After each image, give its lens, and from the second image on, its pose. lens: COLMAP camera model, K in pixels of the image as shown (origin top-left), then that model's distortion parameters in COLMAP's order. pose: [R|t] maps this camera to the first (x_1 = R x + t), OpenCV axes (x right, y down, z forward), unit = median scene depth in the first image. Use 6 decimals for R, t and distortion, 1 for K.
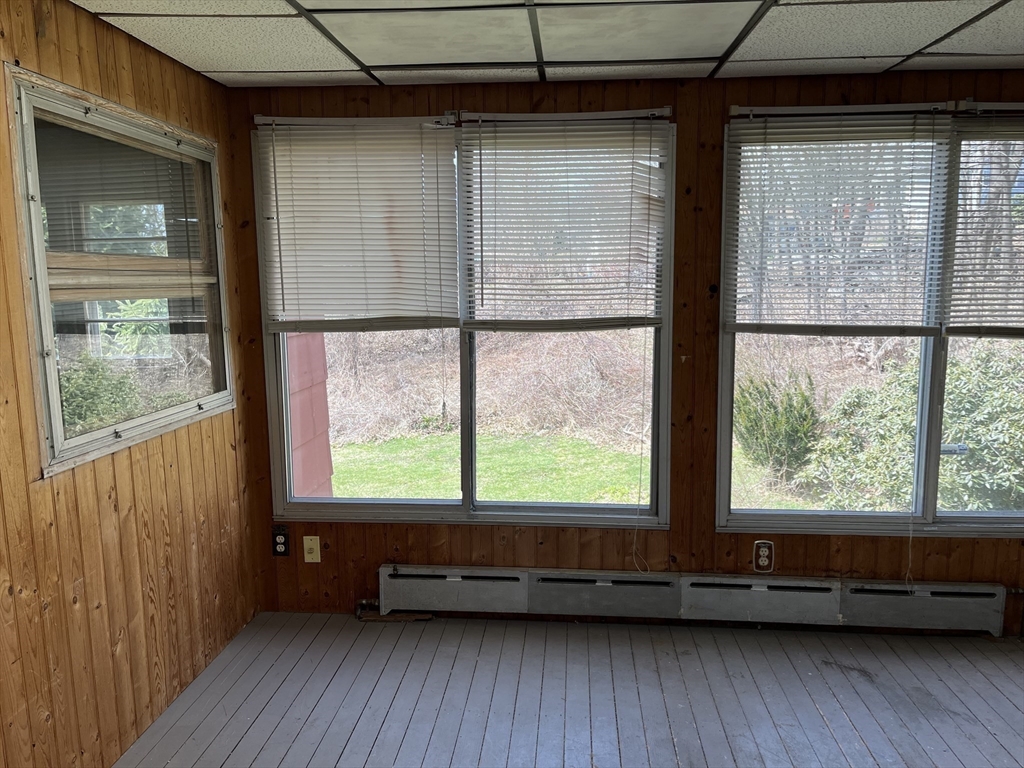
lens RADIAL K [[769.8, 0, 510.2], [0, 769.8, 389.8], [0, 0, 1]] dist [0.027327, -0.030282]
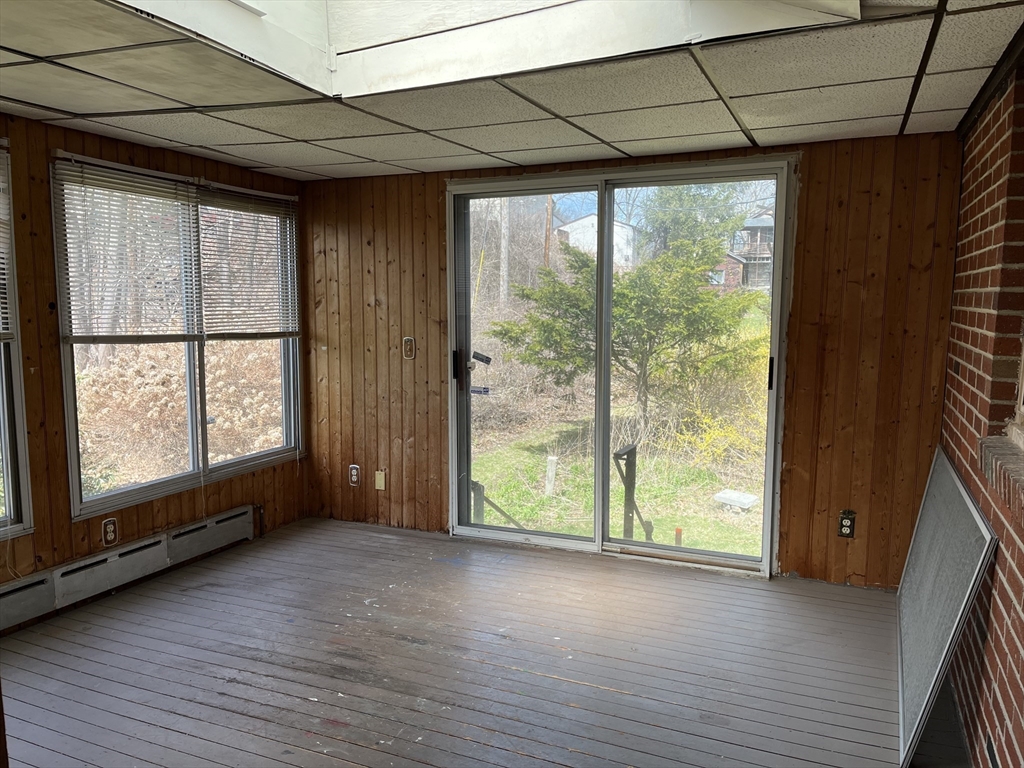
lens RADIAL K [[769.8, 0, 514.0], [0, 769.8, 383.9], [0, 0, 1]] dist [0.027327, -0.030282]
pose [[0.310557, -0.091927, 0.946099, -0.591345], [0.124421, 0.990681, 0.055418, 0.002588], [-0.942377, 0.100504, 0.319100, 0.018074]]
